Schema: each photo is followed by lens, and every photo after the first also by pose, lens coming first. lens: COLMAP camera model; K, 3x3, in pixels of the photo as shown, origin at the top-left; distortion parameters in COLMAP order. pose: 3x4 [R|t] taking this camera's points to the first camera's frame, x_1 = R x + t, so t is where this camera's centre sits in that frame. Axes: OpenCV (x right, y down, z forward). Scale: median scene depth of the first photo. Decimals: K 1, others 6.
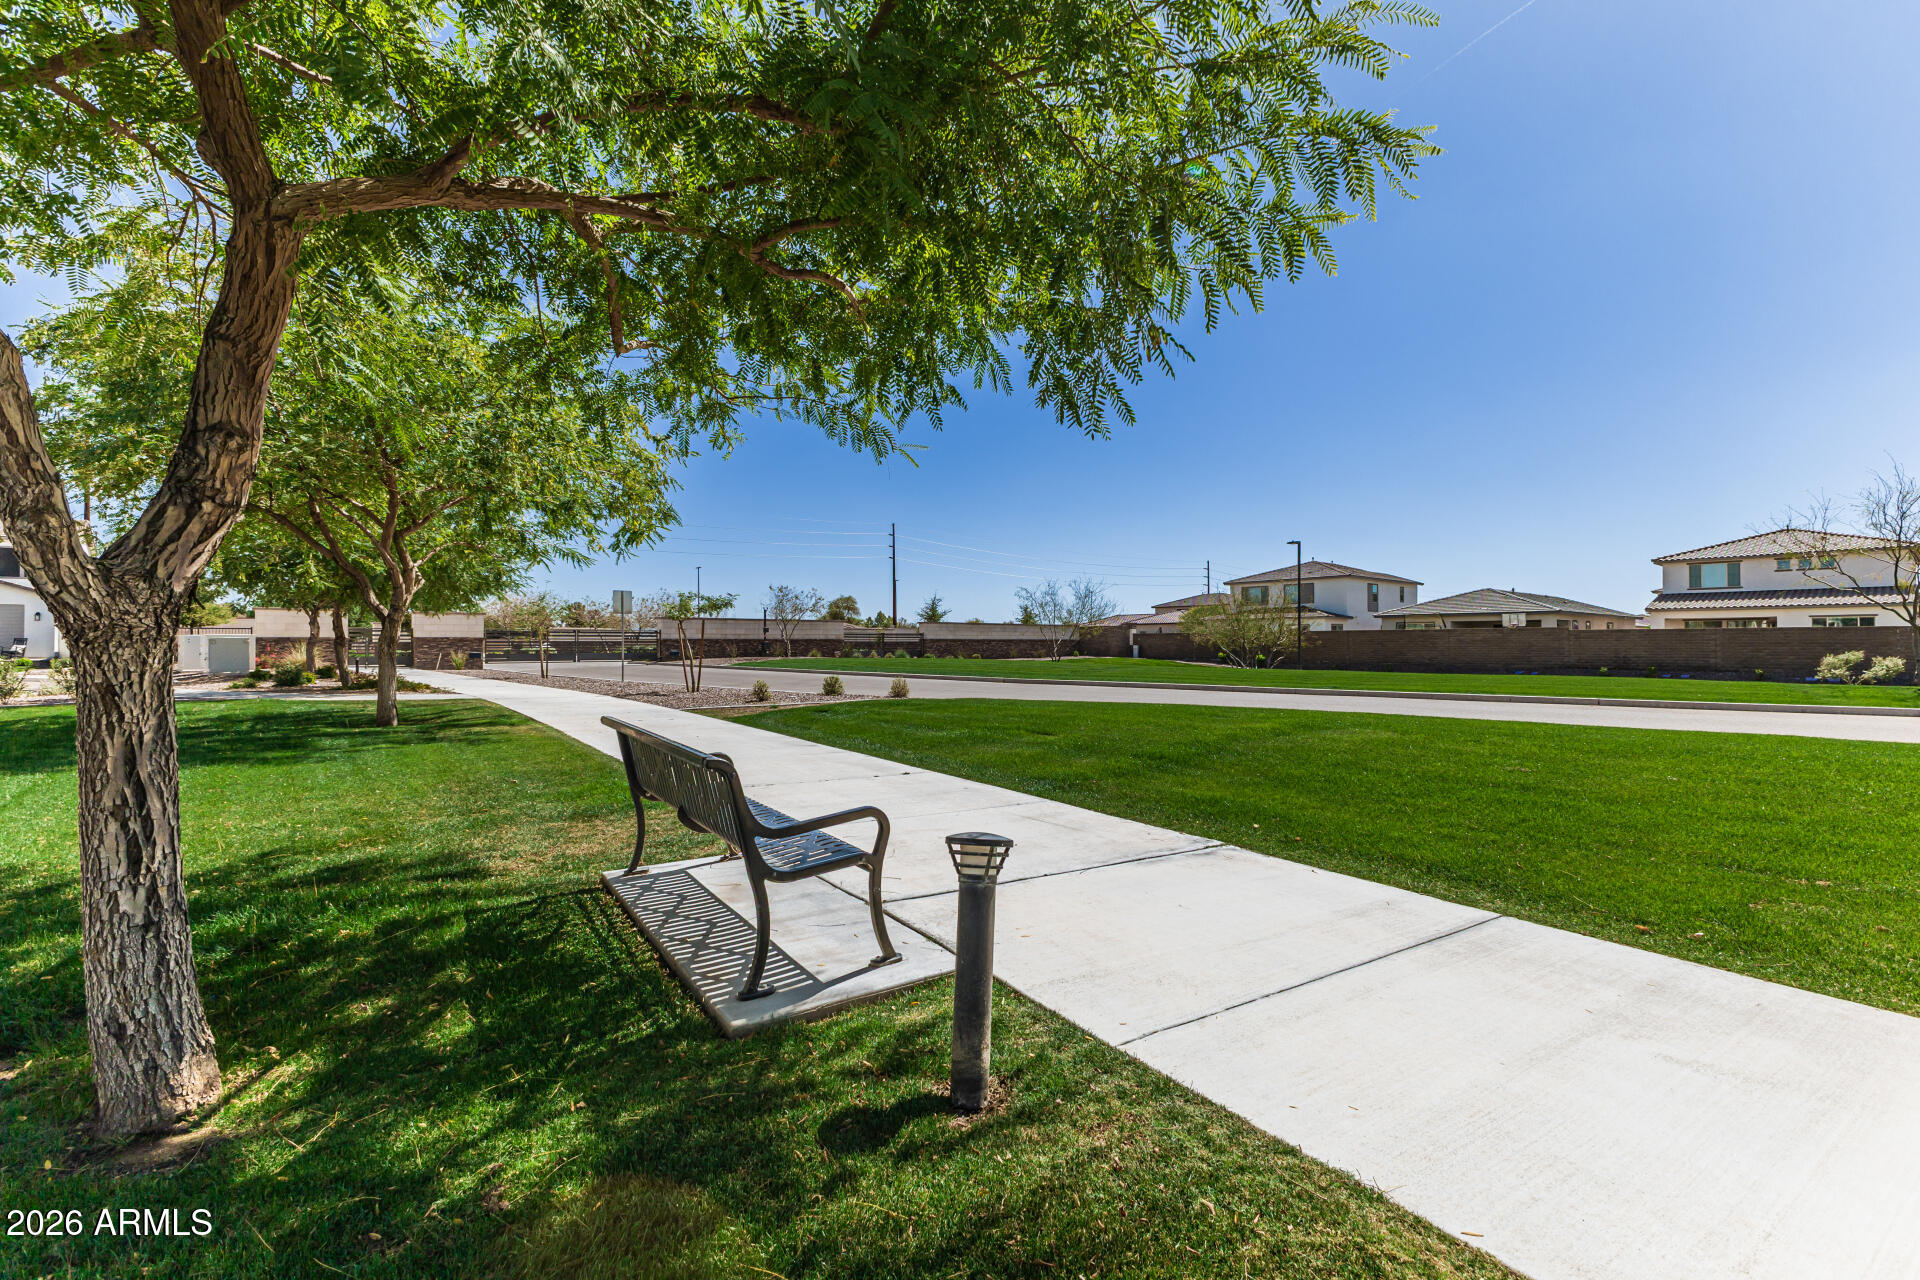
lens RADIAL K [[841.2, 0, 962.6], [0, 841.2, 642.3], [0, 0, 1]] dist [-0.000395, -0.000030]
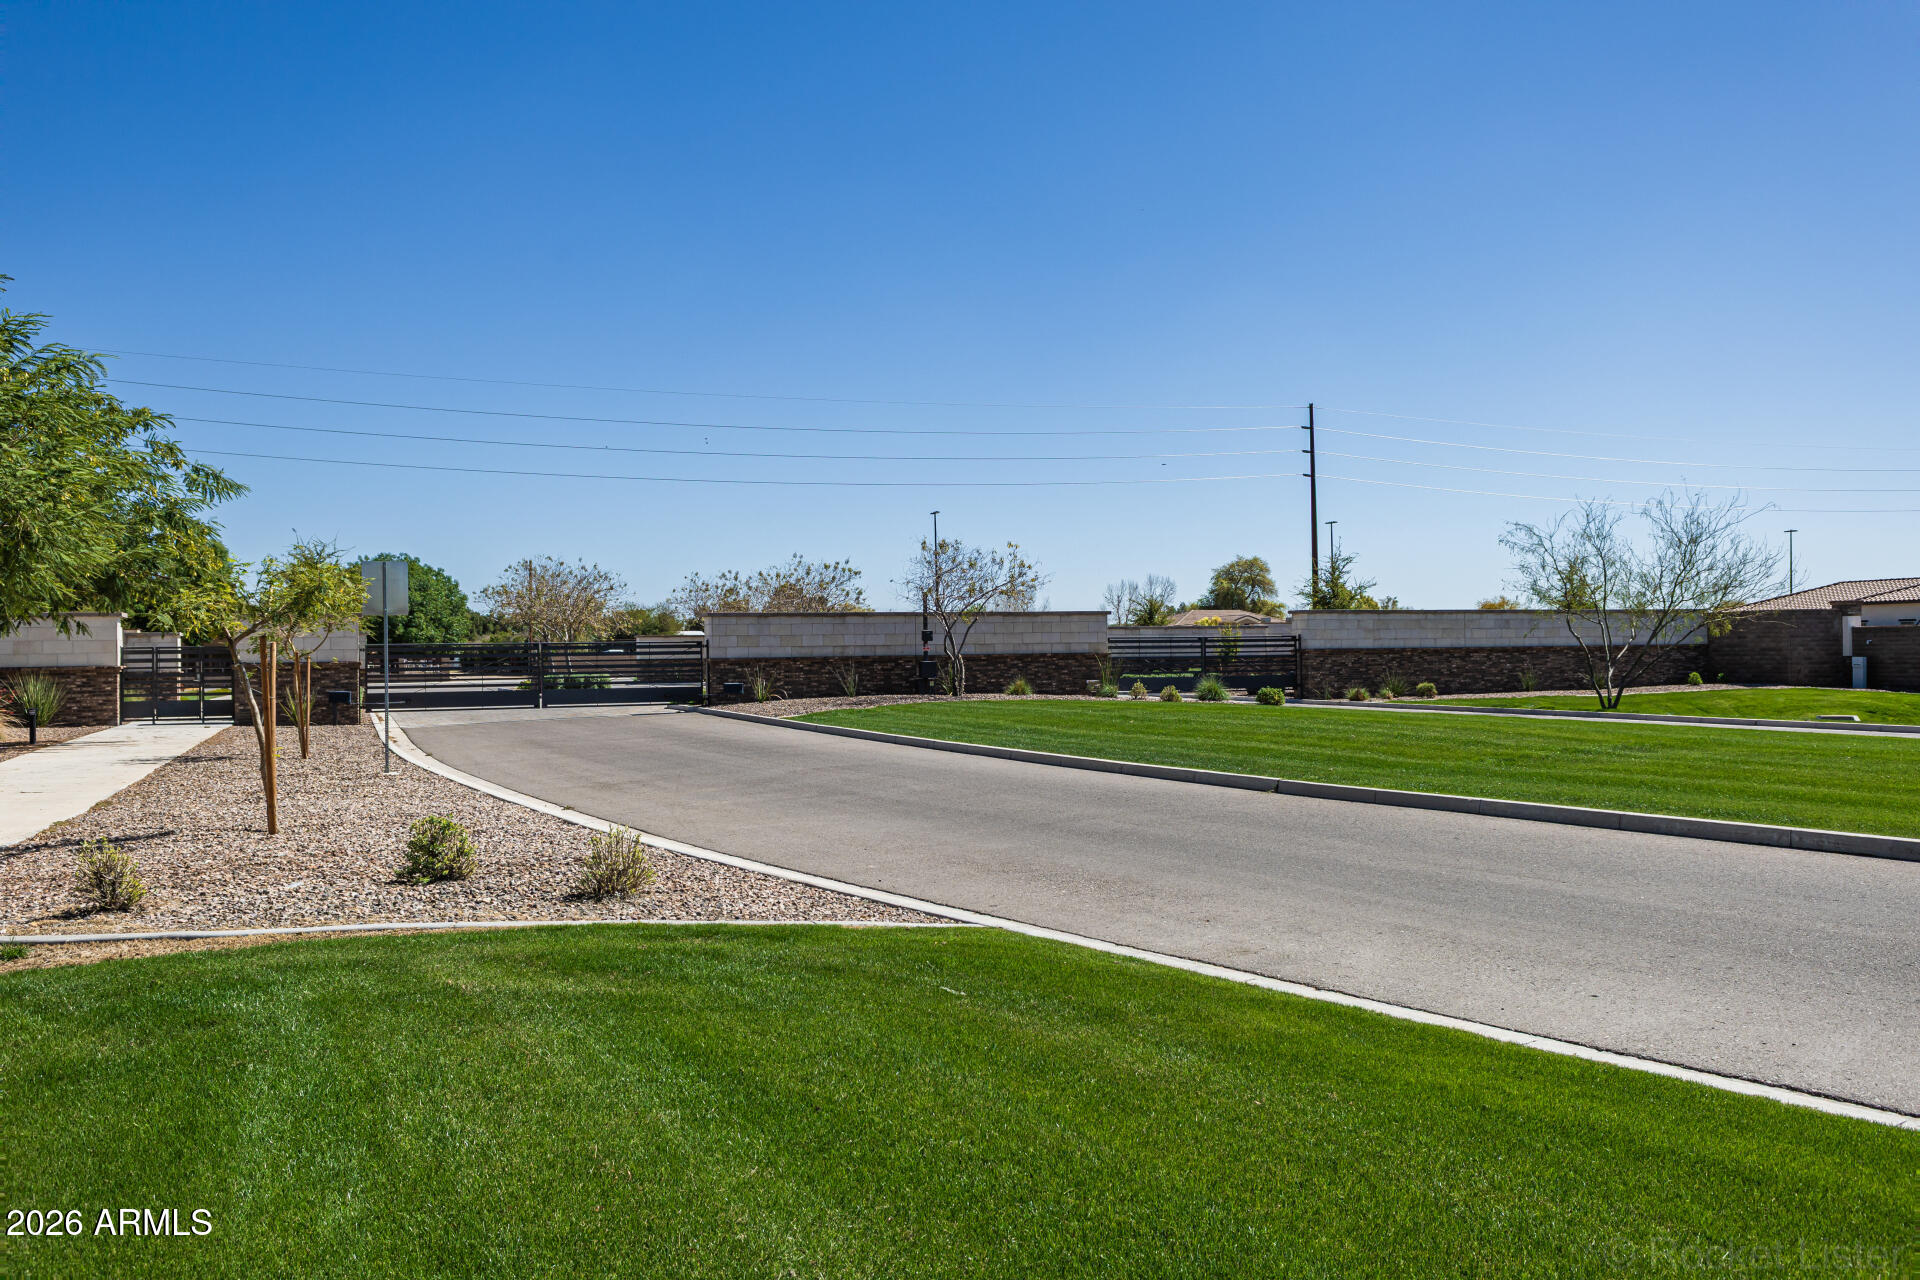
lens RADIAL K [[1616.0, 0, 957.3], [0, 1616.0, 643.3], [0, 0, 1]] dist [0.010115, 0.002777]
pose [[0.946871, -0.012603, -0.321365, 0.048781], [0.011597, 0.999920, -0.005043, -0.004290], [0.321403, 0.001048, 0.946942, 0.127596]]
